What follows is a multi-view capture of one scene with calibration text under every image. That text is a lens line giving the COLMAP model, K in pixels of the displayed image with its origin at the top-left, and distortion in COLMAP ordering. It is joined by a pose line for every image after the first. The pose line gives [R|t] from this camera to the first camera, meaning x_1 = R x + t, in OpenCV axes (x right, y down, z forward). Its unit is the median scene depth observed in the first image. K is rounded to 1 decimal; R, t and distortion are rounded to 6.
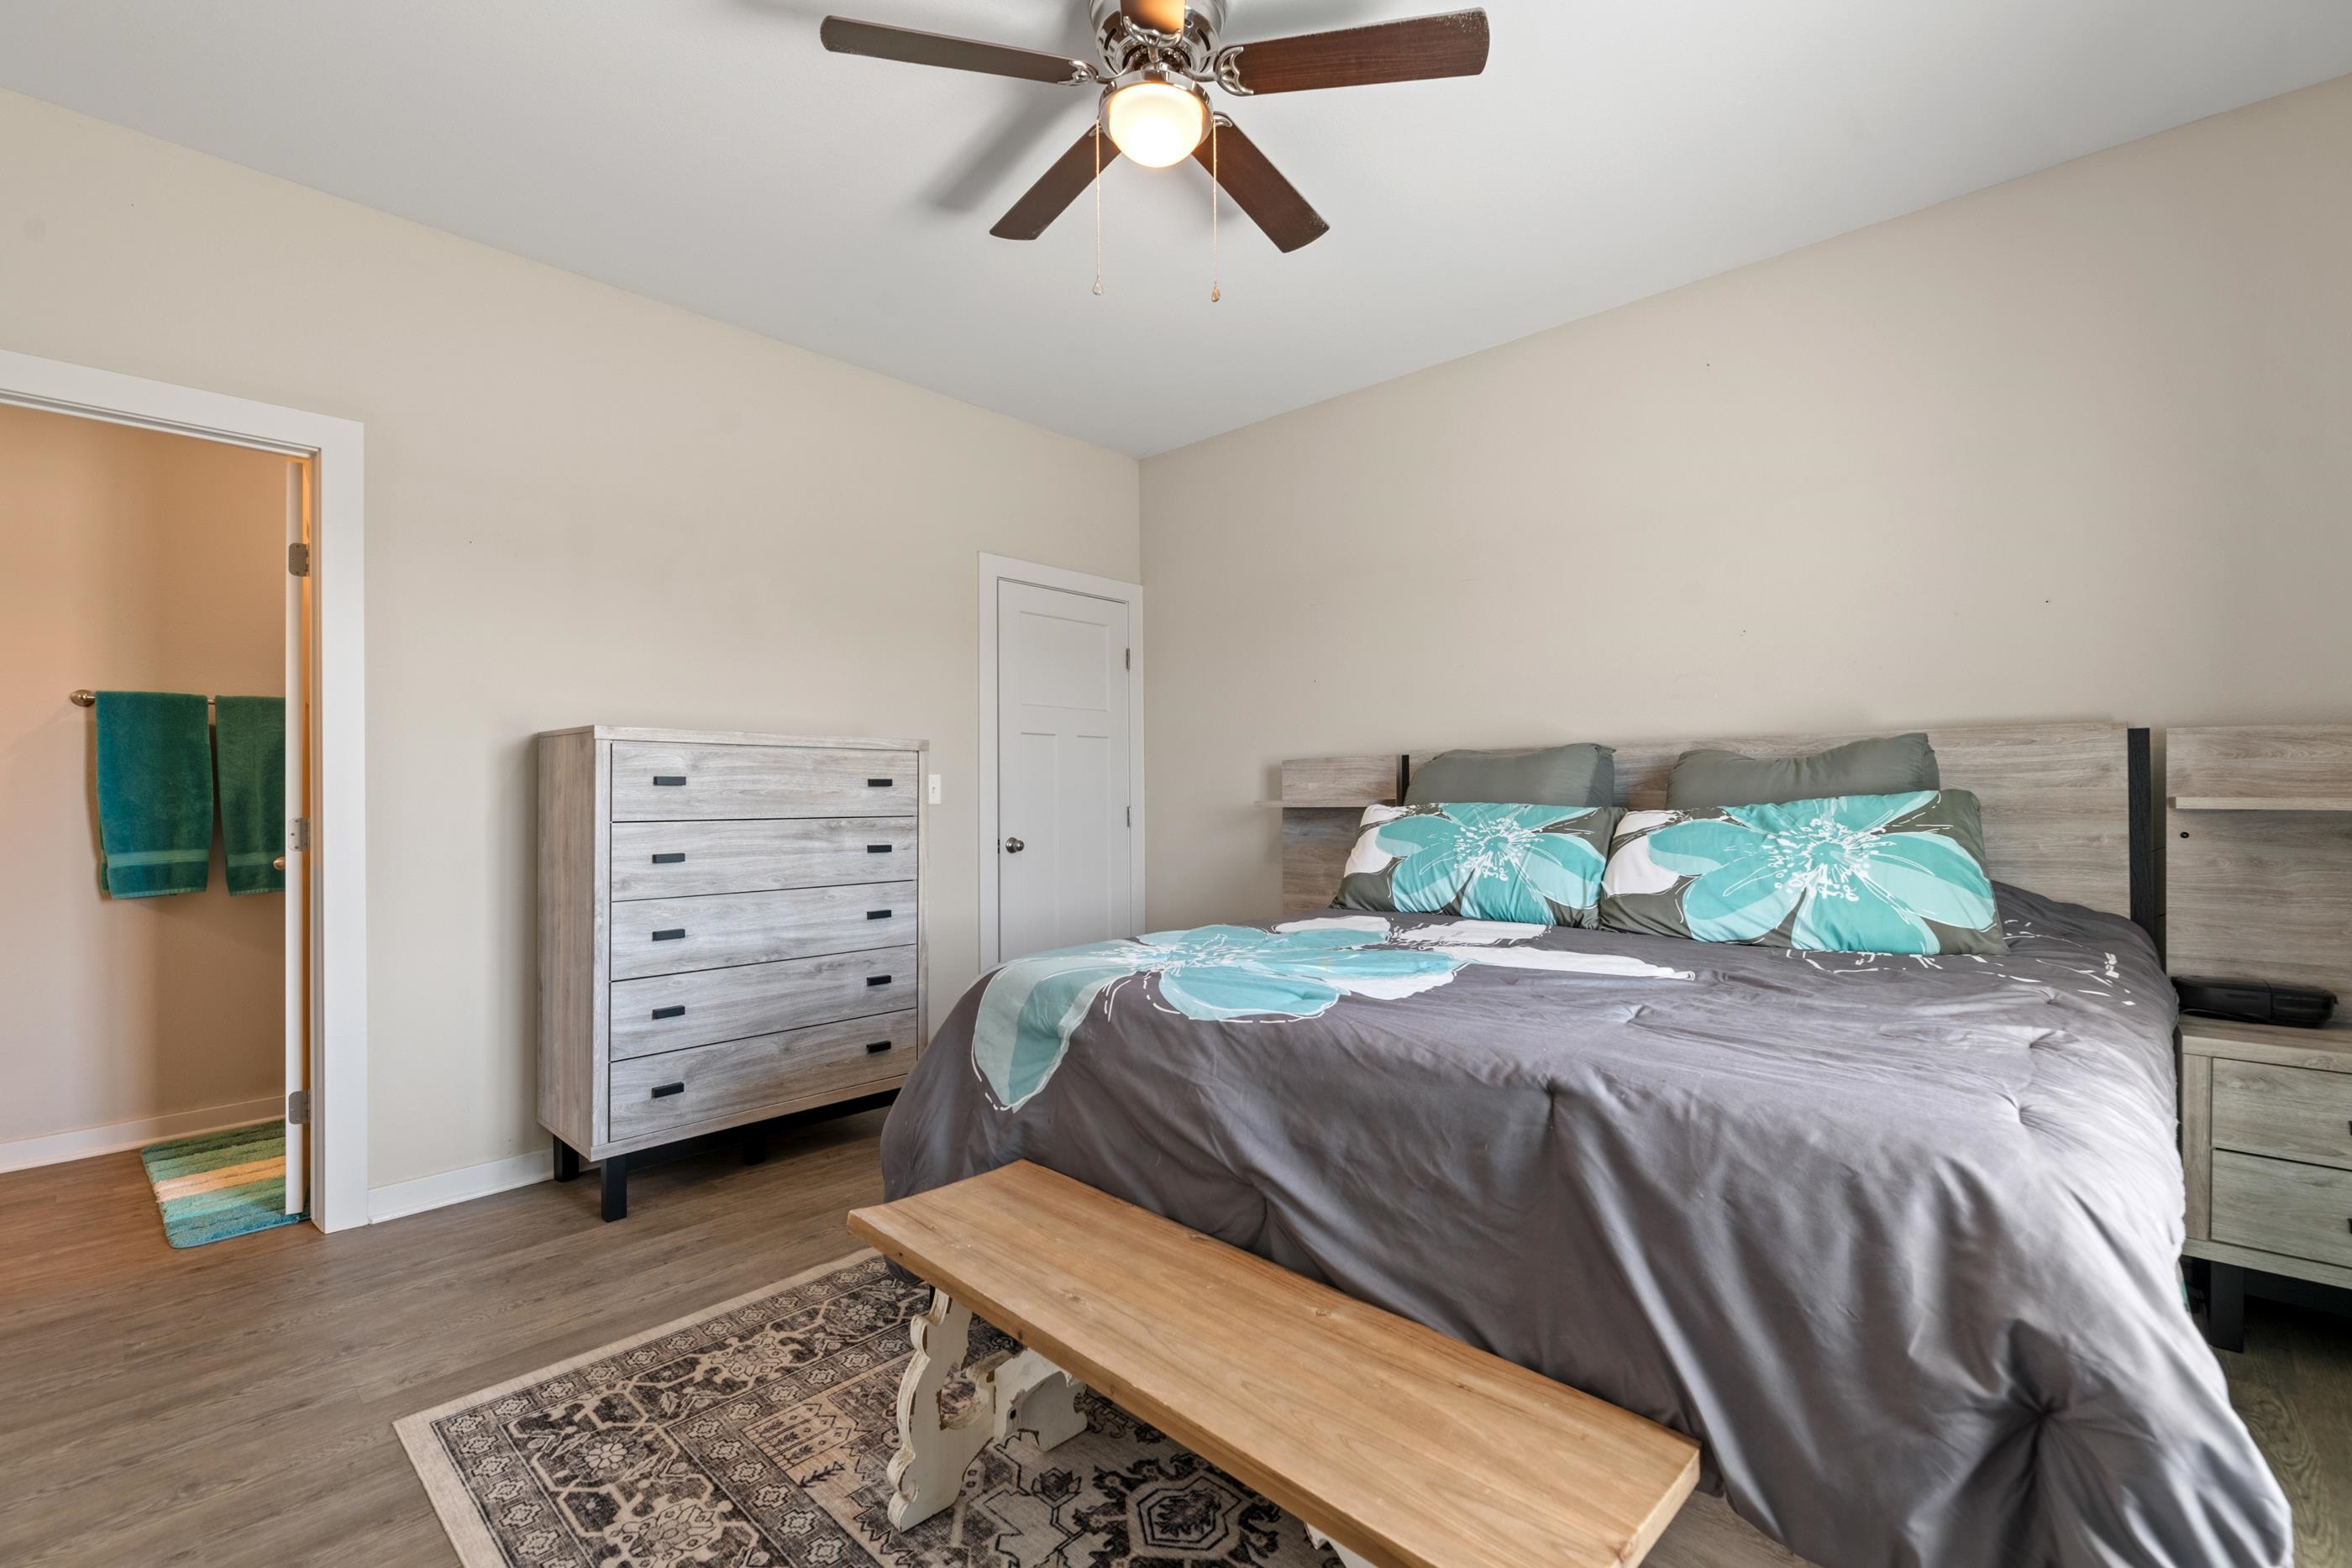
lens RADIAL K [[1017.2, 0, 1167.4], [0, 1017.2, 787.4], [0, 0, 1]] dist [-0.002387, -0.000395]
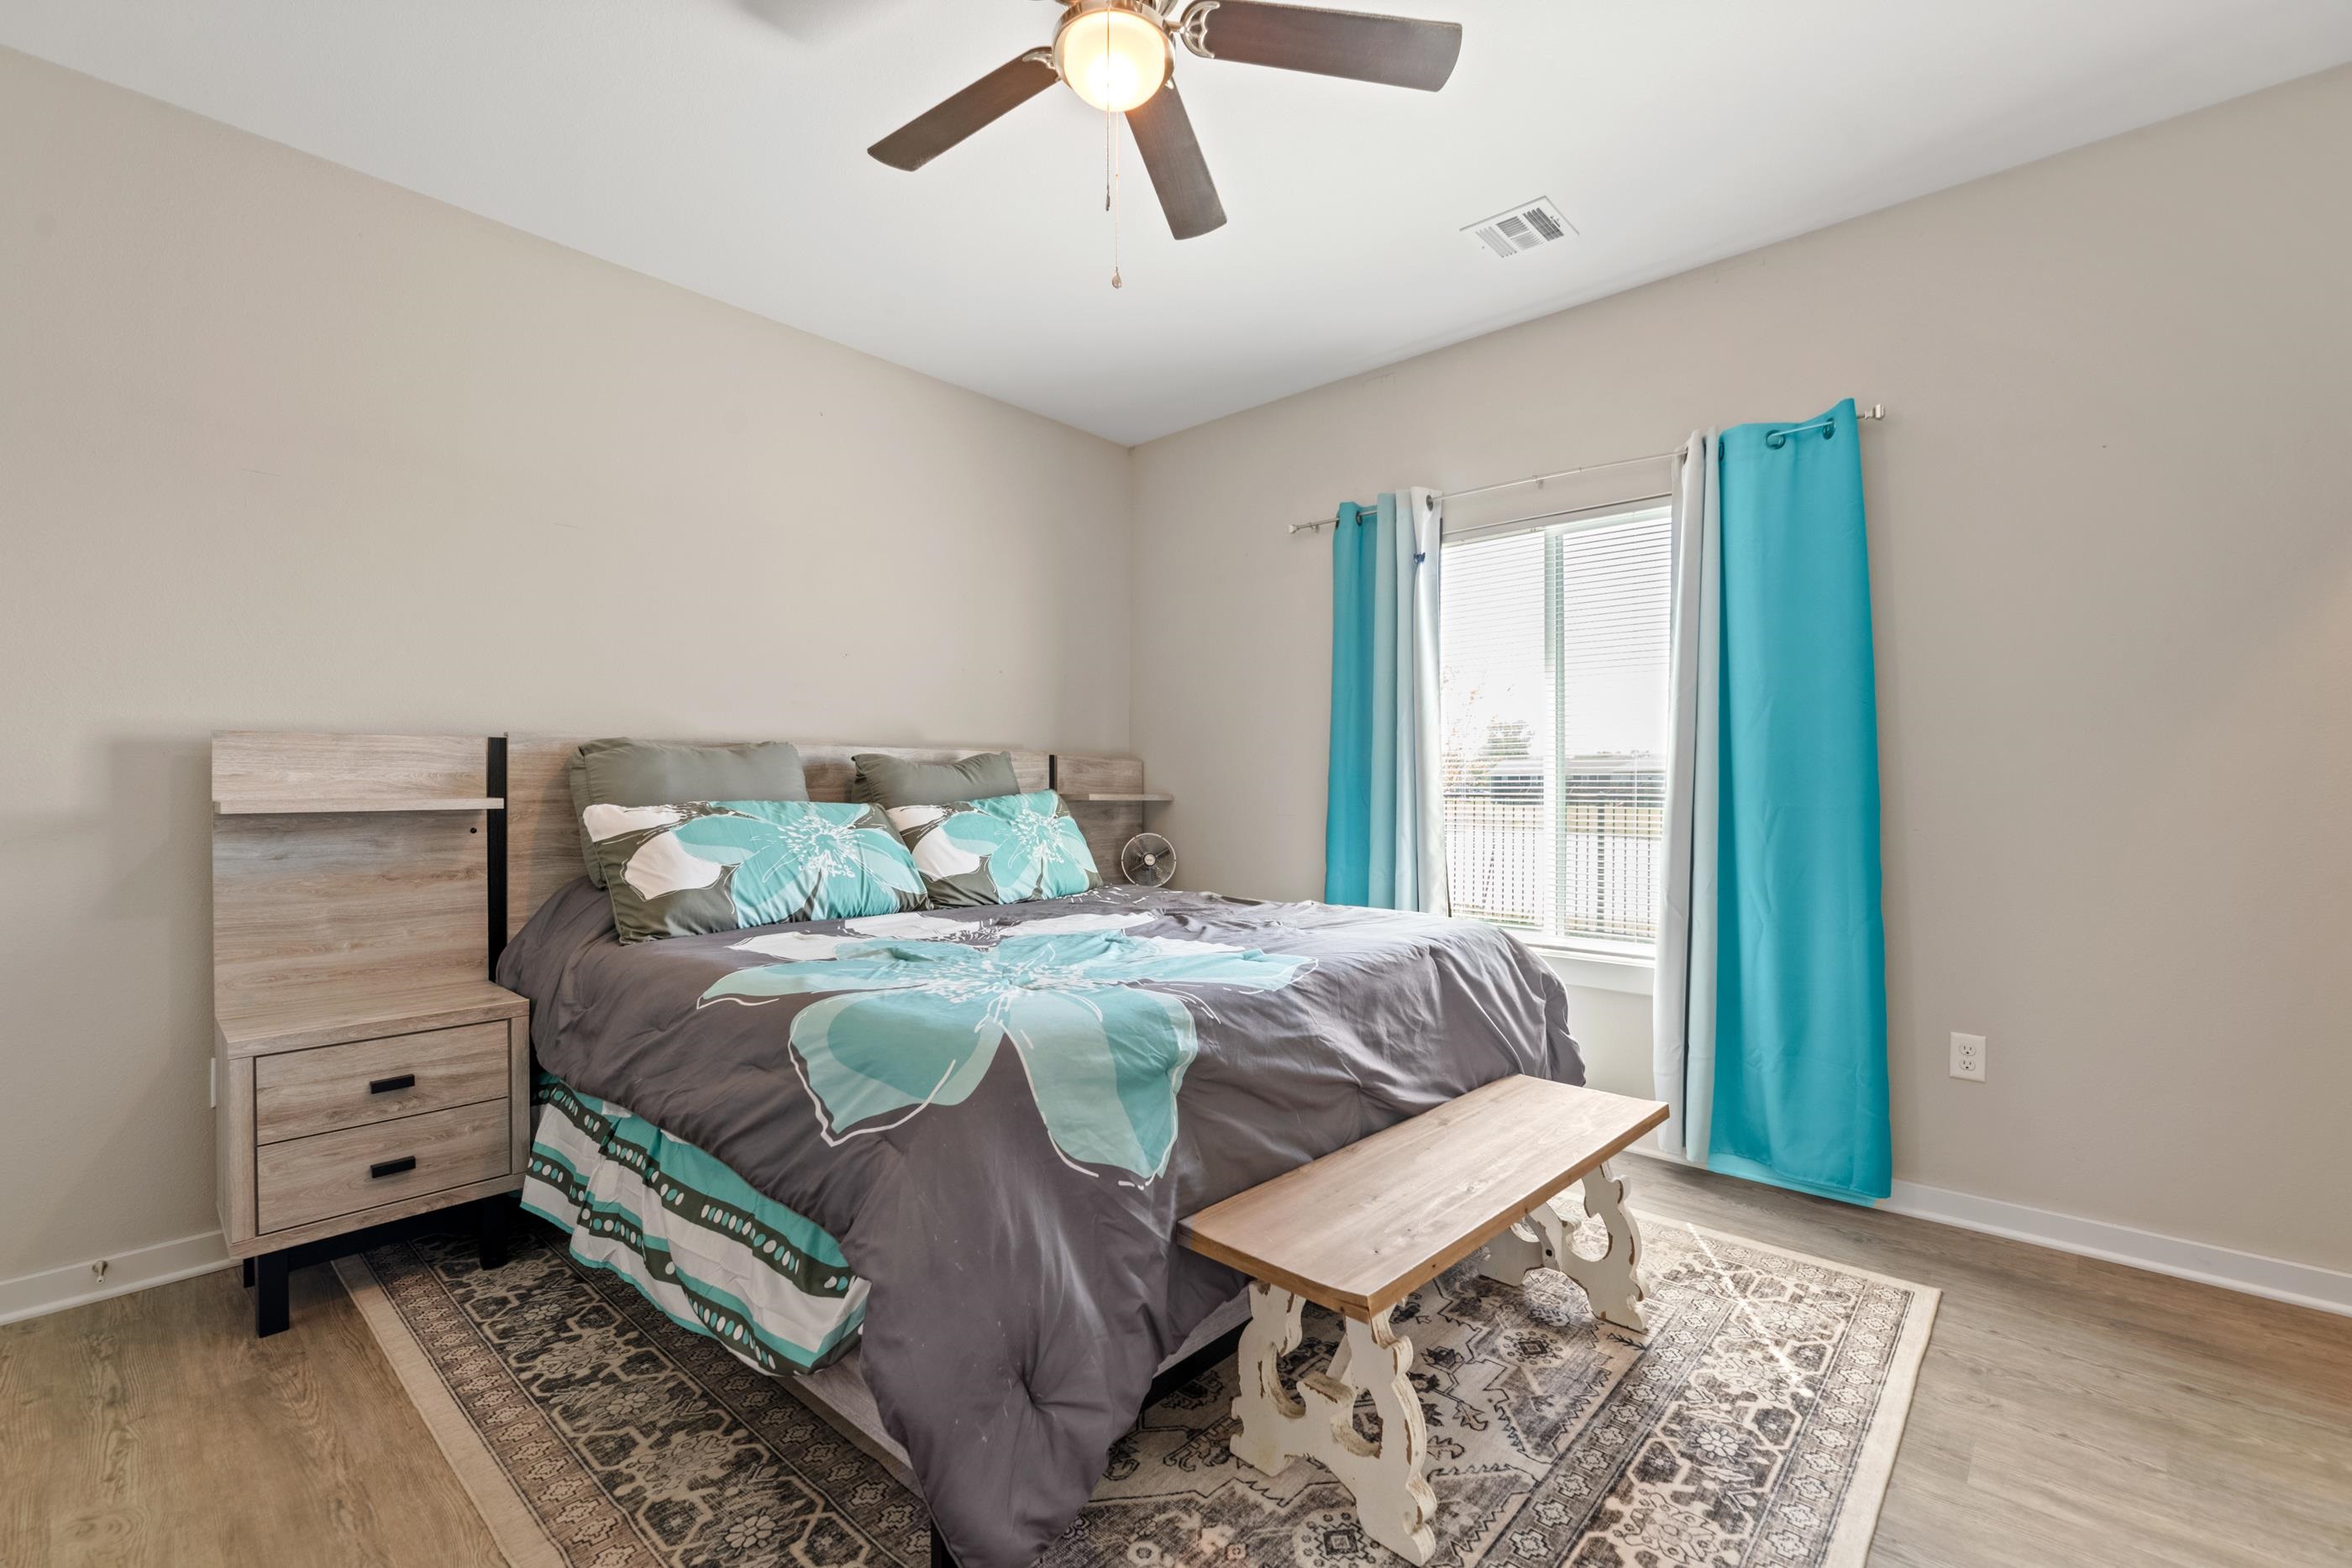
lens RADIAL K [[1017.2, 0, 1167.4], [0, 1017.2, 787.4], [0, 0, 1]] dist [-0.002387, -0.000395]
pose [[-0.017736, 0.007197, 0.999817, -0.899185], [-0.007084, 0.999948, -0.007323, 0.010913], [-0.999818, -0.007212, -0.017684, 0.936324]]
